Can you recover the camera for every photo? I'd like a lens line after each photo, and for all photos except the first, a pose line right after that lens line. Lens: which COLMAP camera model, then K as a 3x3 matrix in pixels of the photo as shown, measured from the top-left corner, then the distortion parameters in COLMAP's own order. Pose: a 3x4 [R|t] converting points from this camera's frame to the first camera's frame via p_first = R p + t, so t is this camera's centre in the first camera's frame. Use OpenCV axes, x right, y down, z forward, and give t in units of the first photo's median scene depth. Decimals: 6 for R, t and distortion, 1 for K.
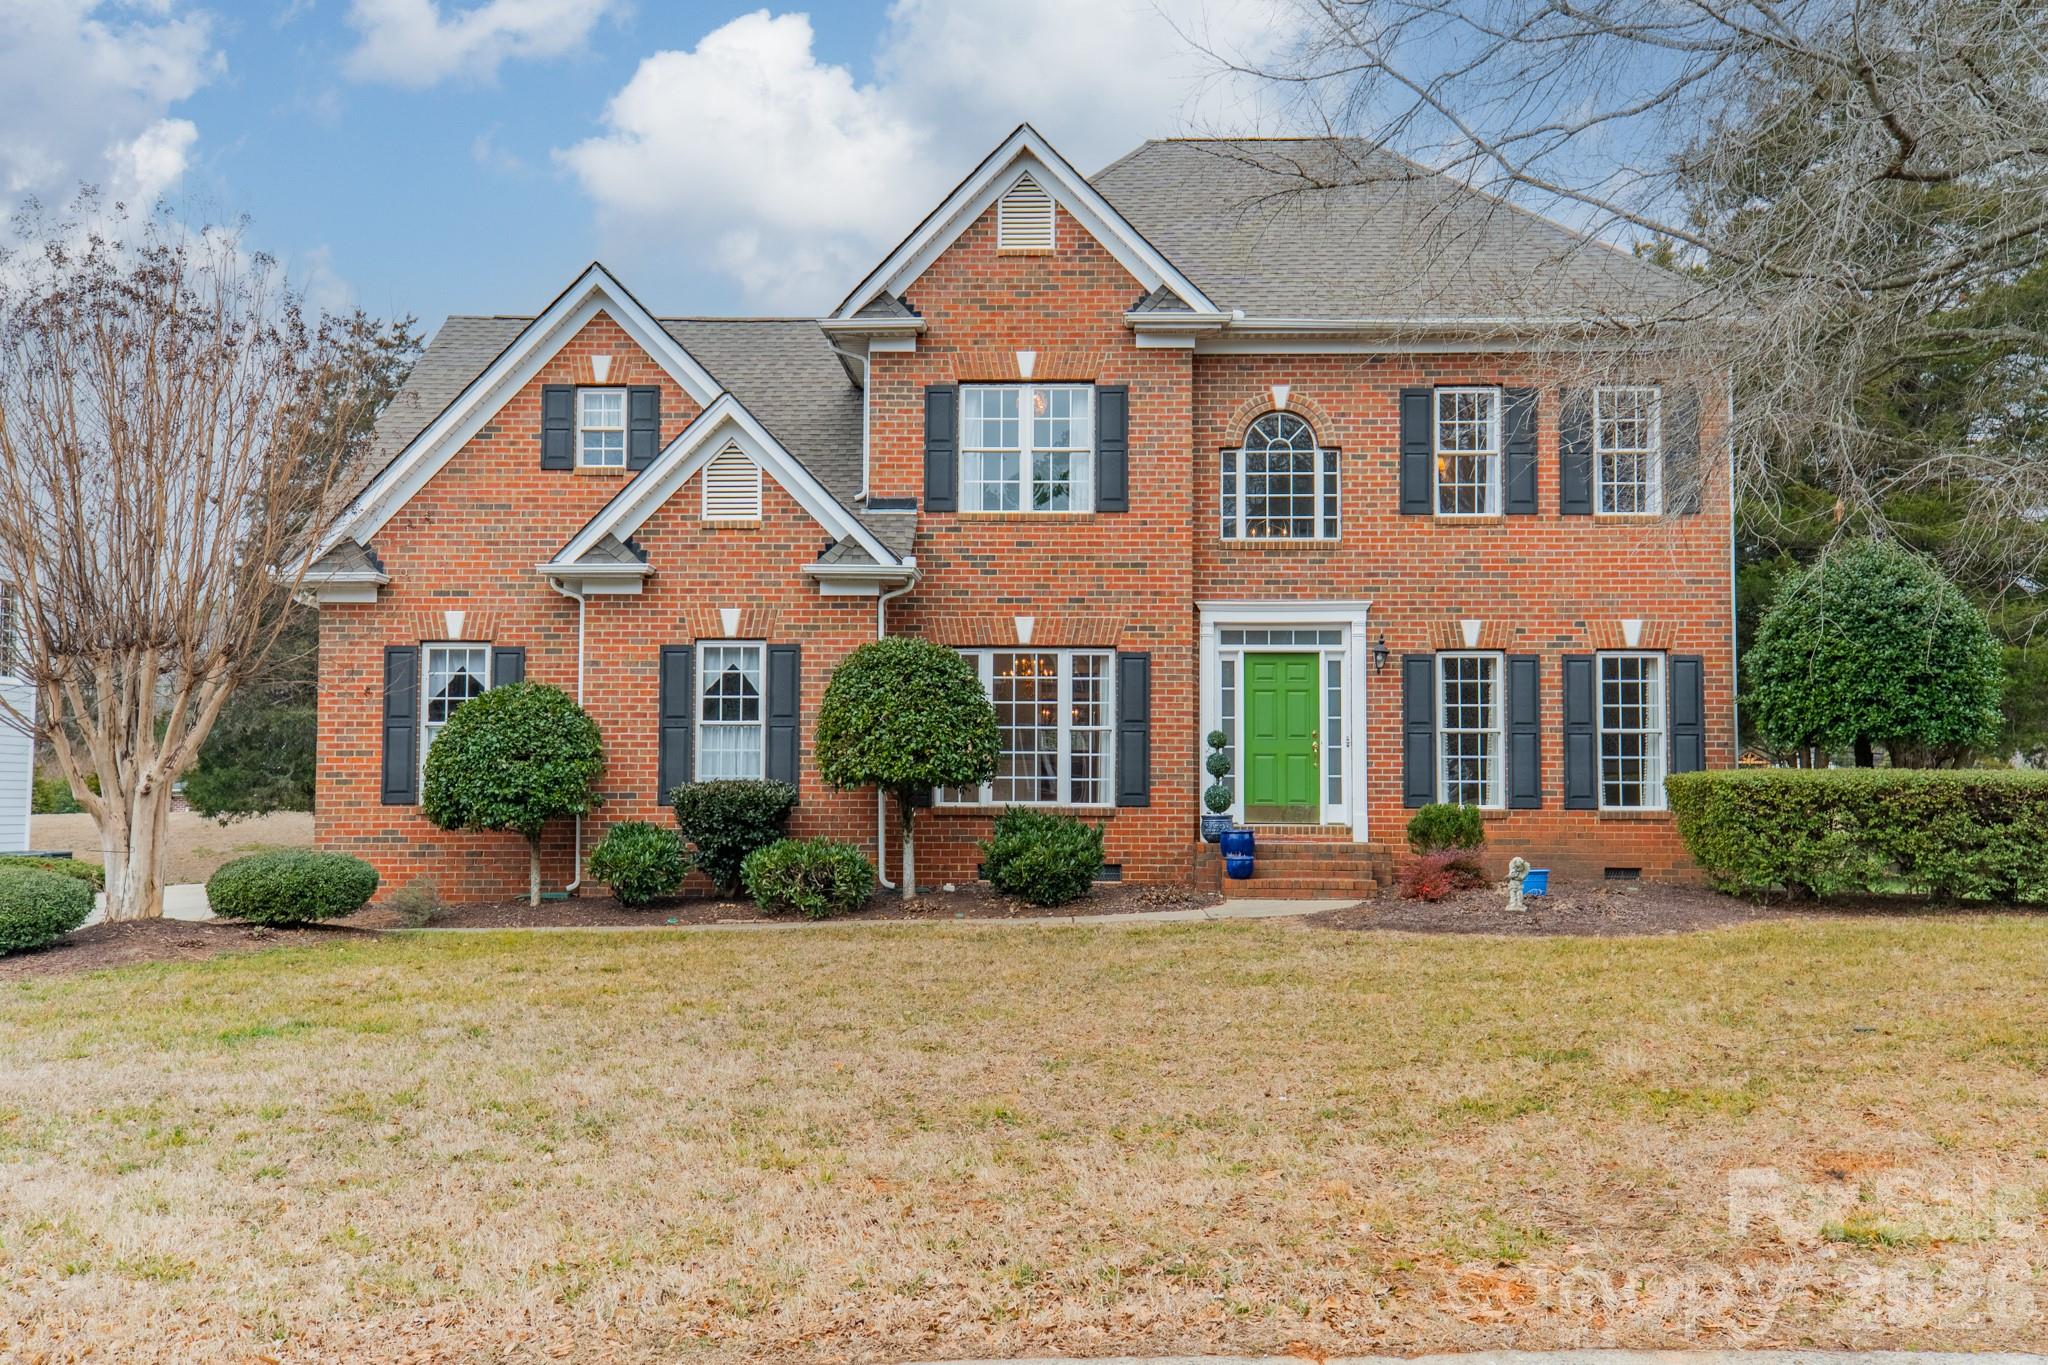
lens RADIAL K [[2053.3, 0, 1022.1], [0, 2053.3, 678.7], [0, 0, 1]] dist [0.128098, 0.000000]
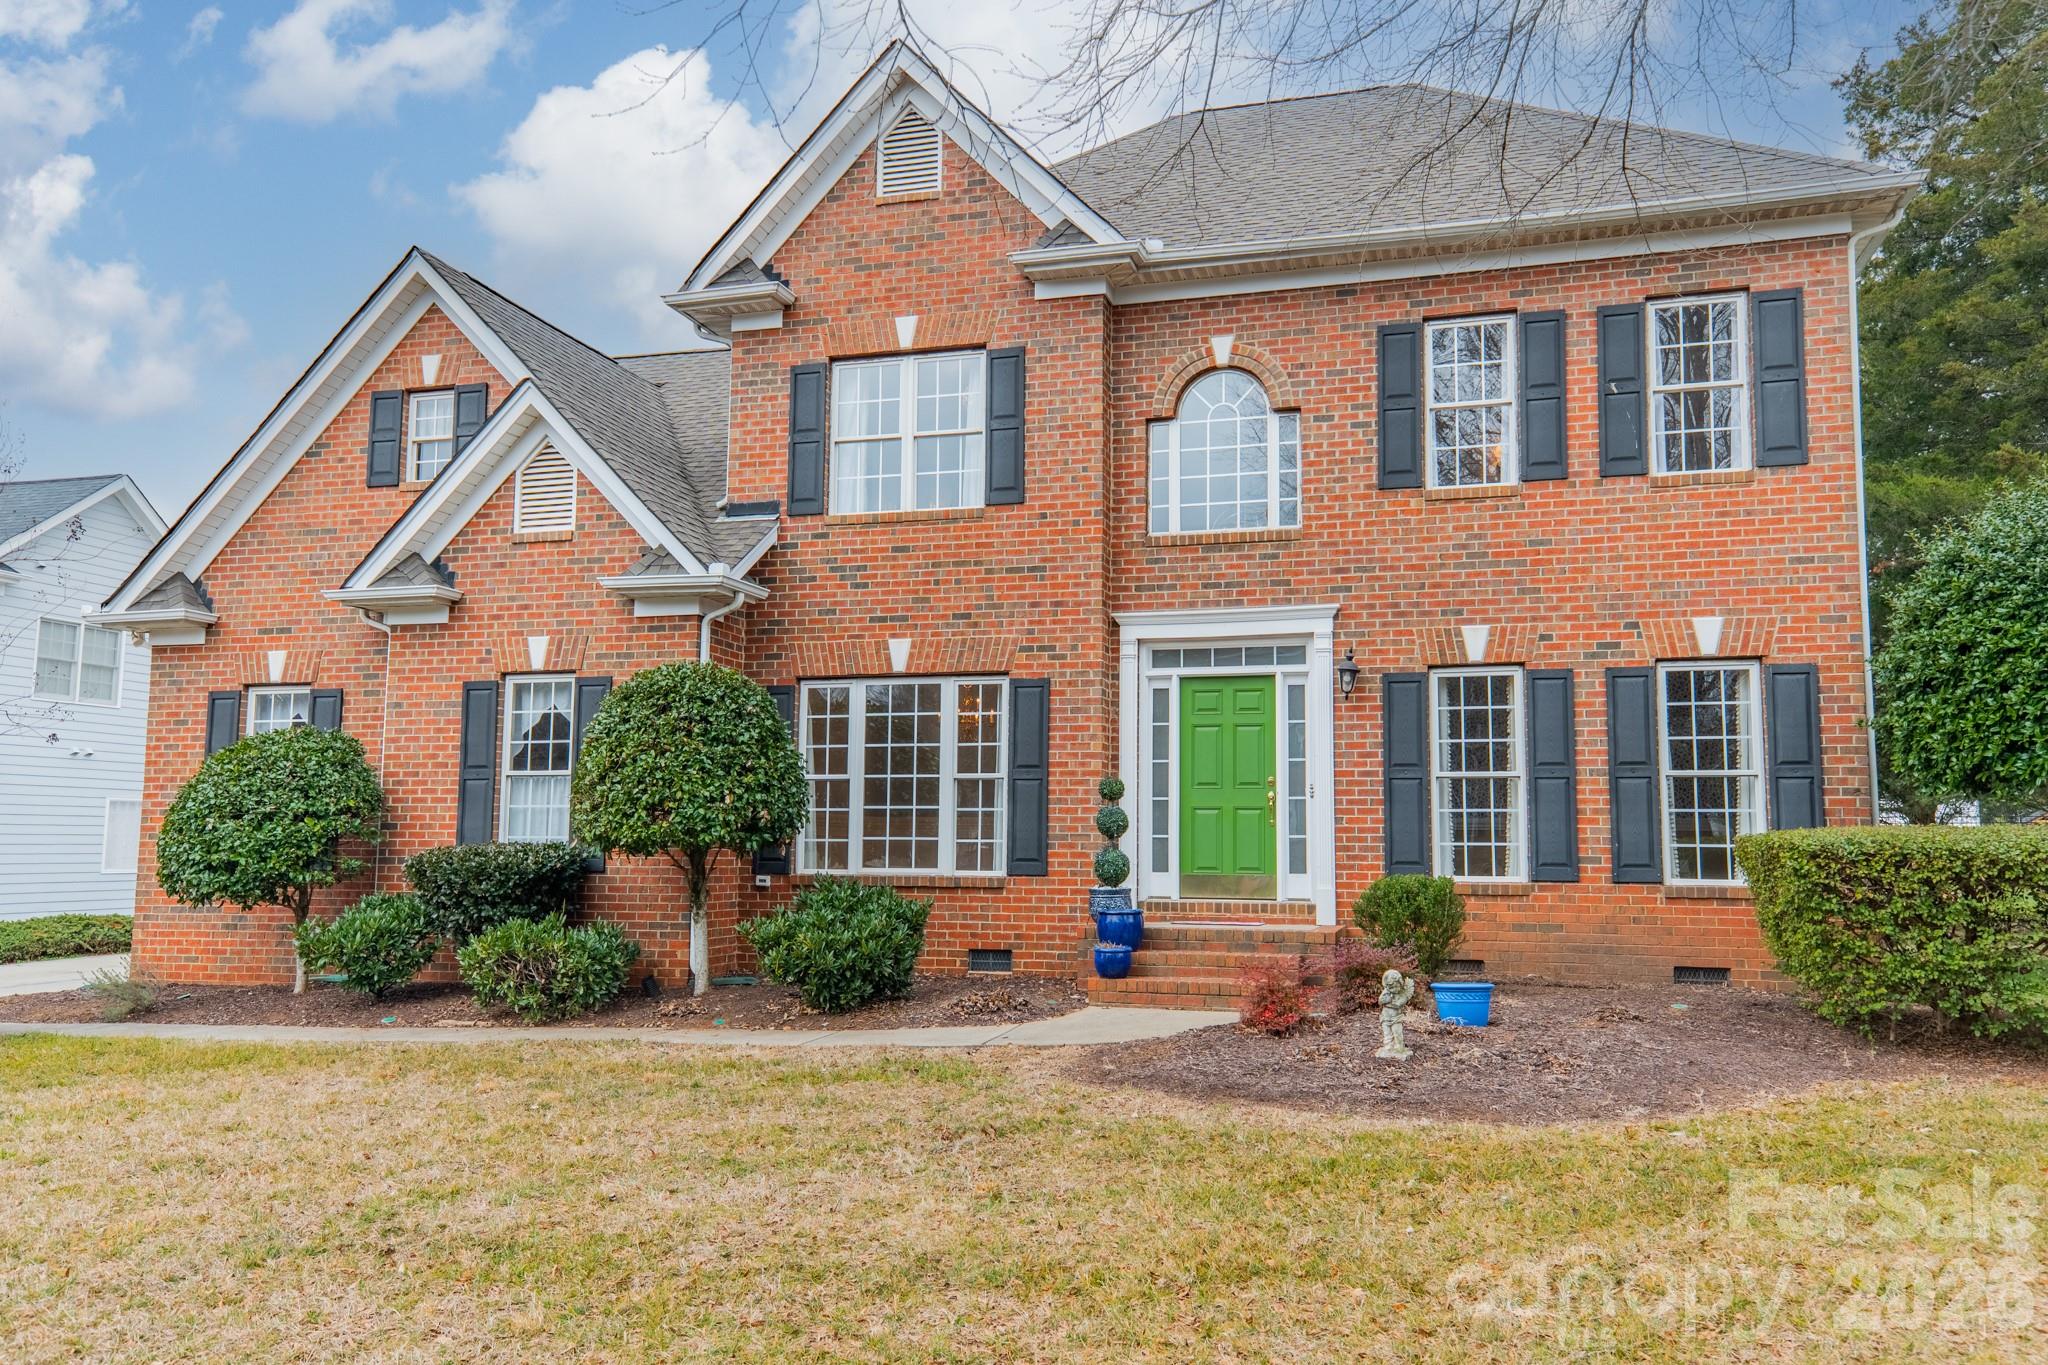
lens RADIAL K [[1570.5, 0, 1026.8], [0, 1570.5, 695.3], [0, 0, 1]] dist [0.061290, -0.010555]
pose [[0.968859, -0.022189, -0.246616, 0.201560], [0.012396, 0.999074, -0.041193, 0.018167], [0.247302, 0.036853, 0.968237, 0.415495]]
